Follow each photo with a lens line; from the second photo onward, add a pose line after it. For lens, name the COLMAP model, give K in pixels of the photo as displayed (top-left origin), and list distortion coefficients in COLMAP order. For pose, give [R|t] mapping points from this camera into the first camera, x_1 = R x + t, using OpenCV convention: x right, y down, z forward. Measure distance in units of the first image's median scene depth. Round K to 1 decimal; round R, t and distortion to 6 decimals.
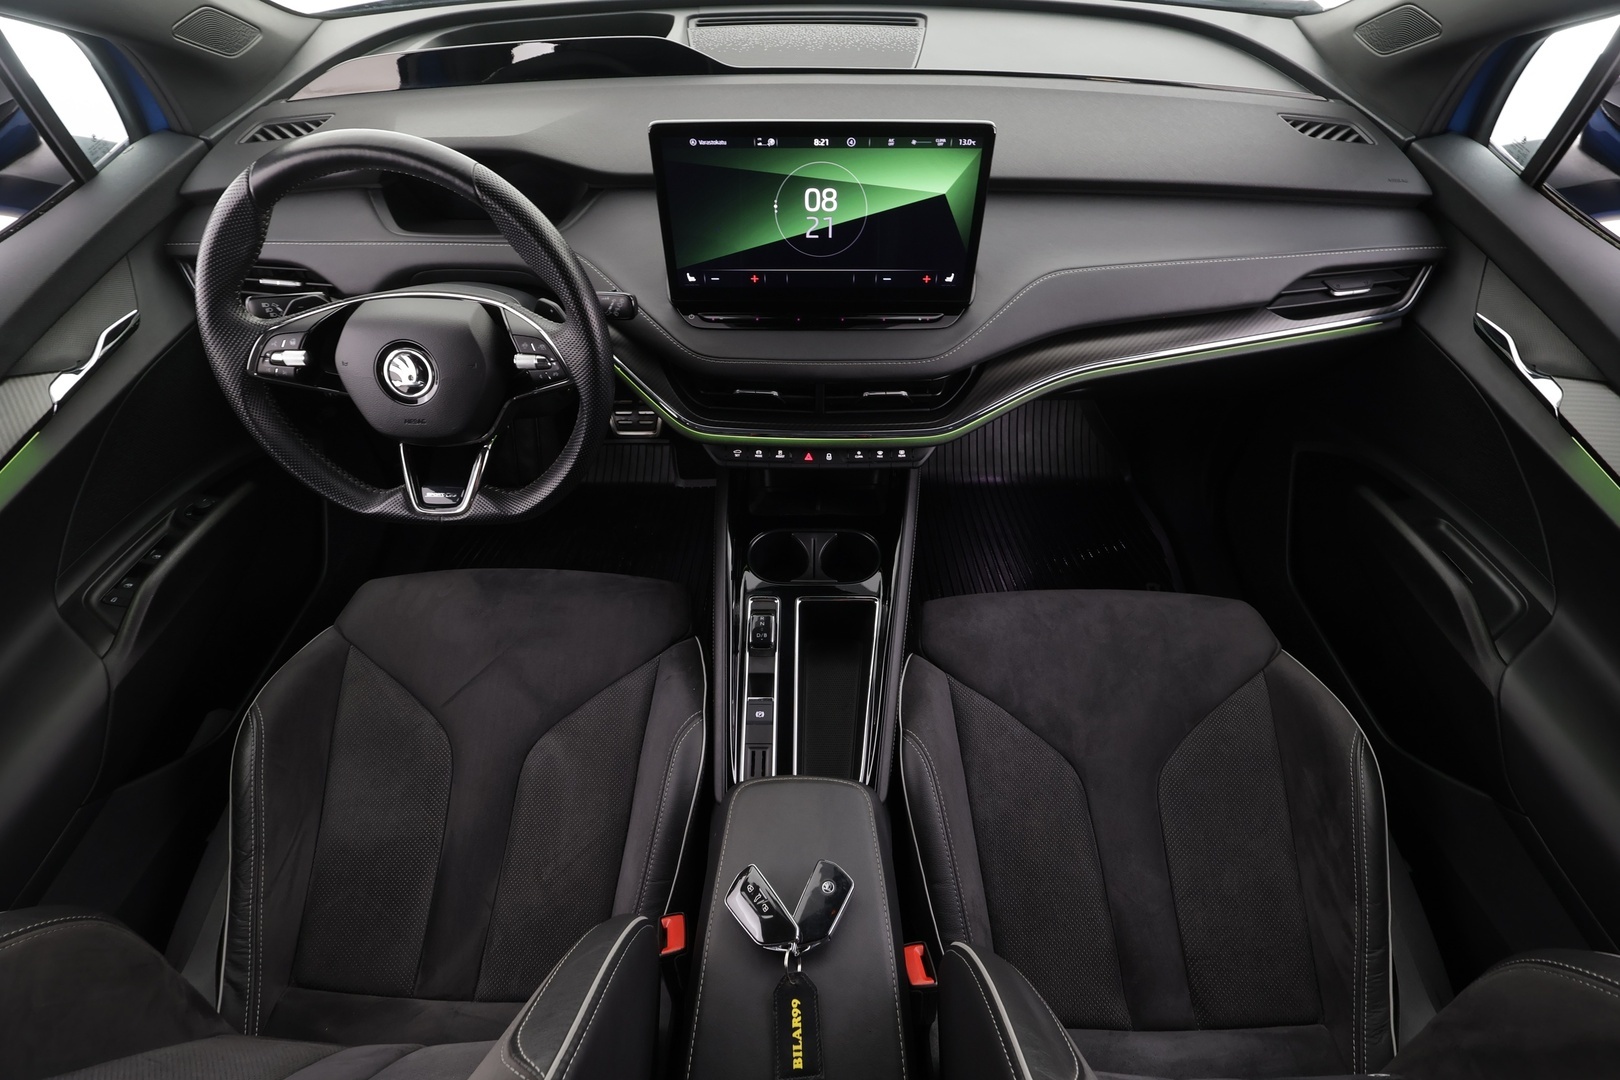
lens RADIAL K [[763.8, 0, 809.3], [0, 763.8, 538.7], [0, 0, 1]] dist [0.004263, 0.001095]
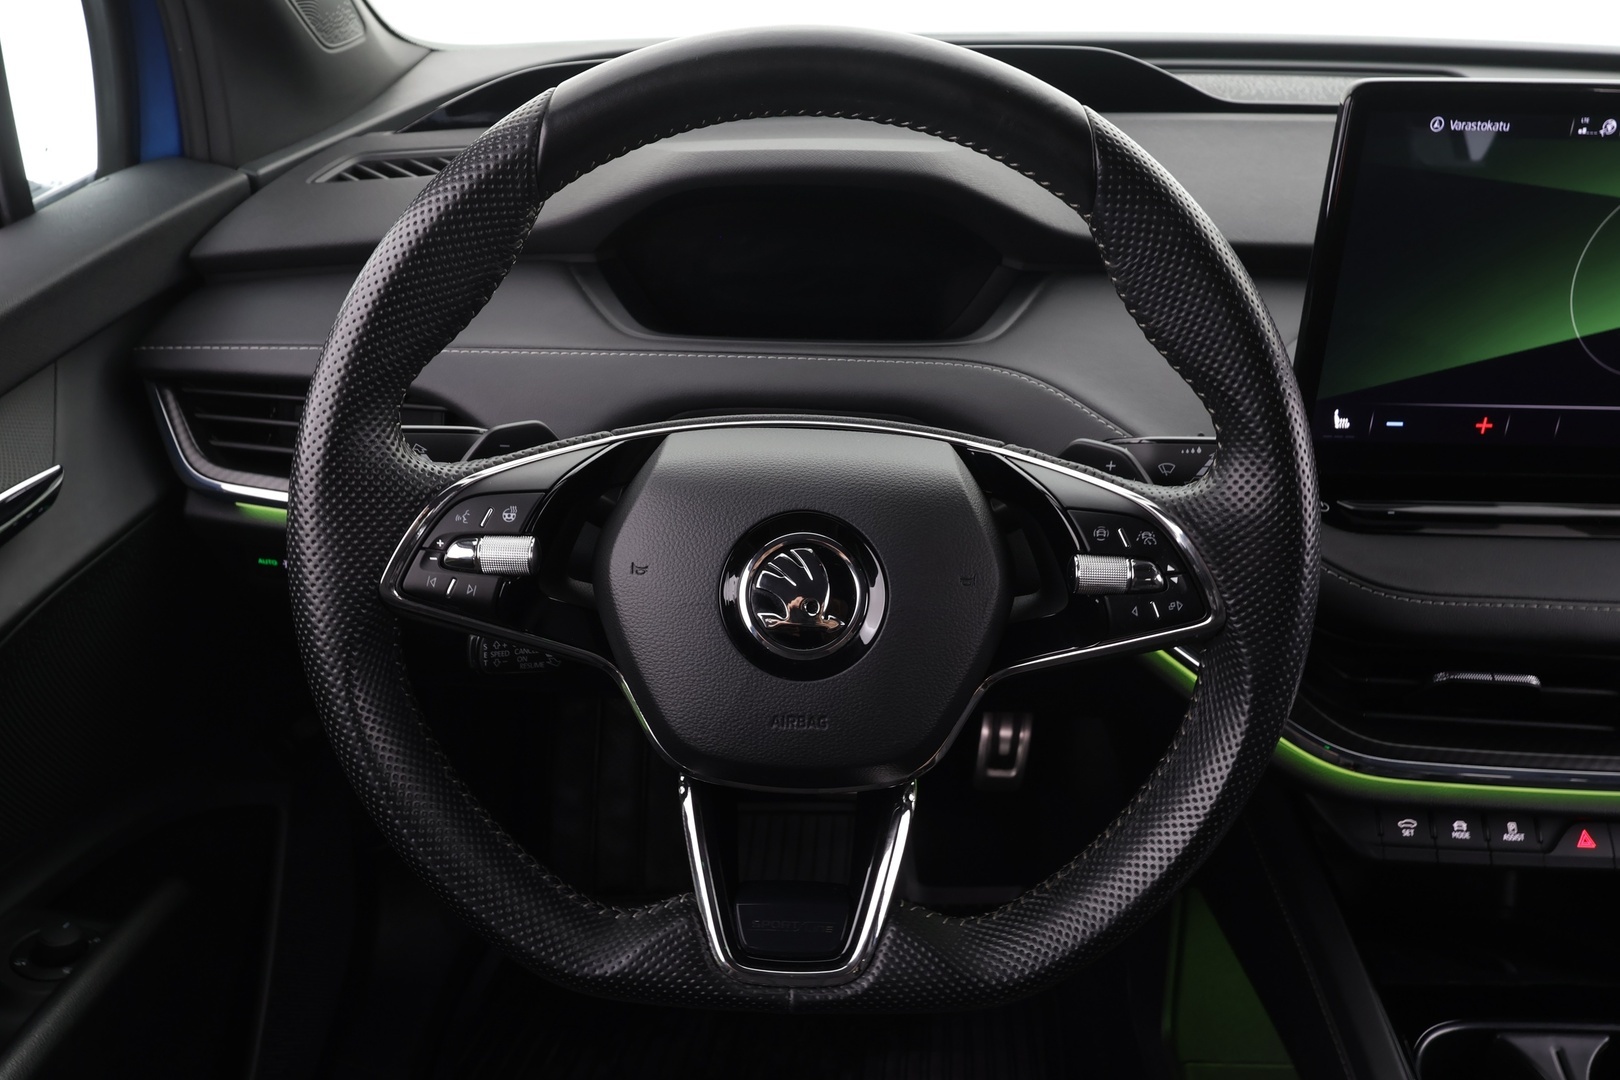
lens RADIAL K [[1196.6, 0, 810.6], [0, 1196.6, 540.7], [0, 0, 1]] dist [0.002671, -0.002457]
pose [[0.999702, 0.019630, 0.014495, -0.479031], [-0.013243, 0.935388, -0.353376, -0.026366], [-0.020495, 0.353079, 0.935369, 0.386176]]
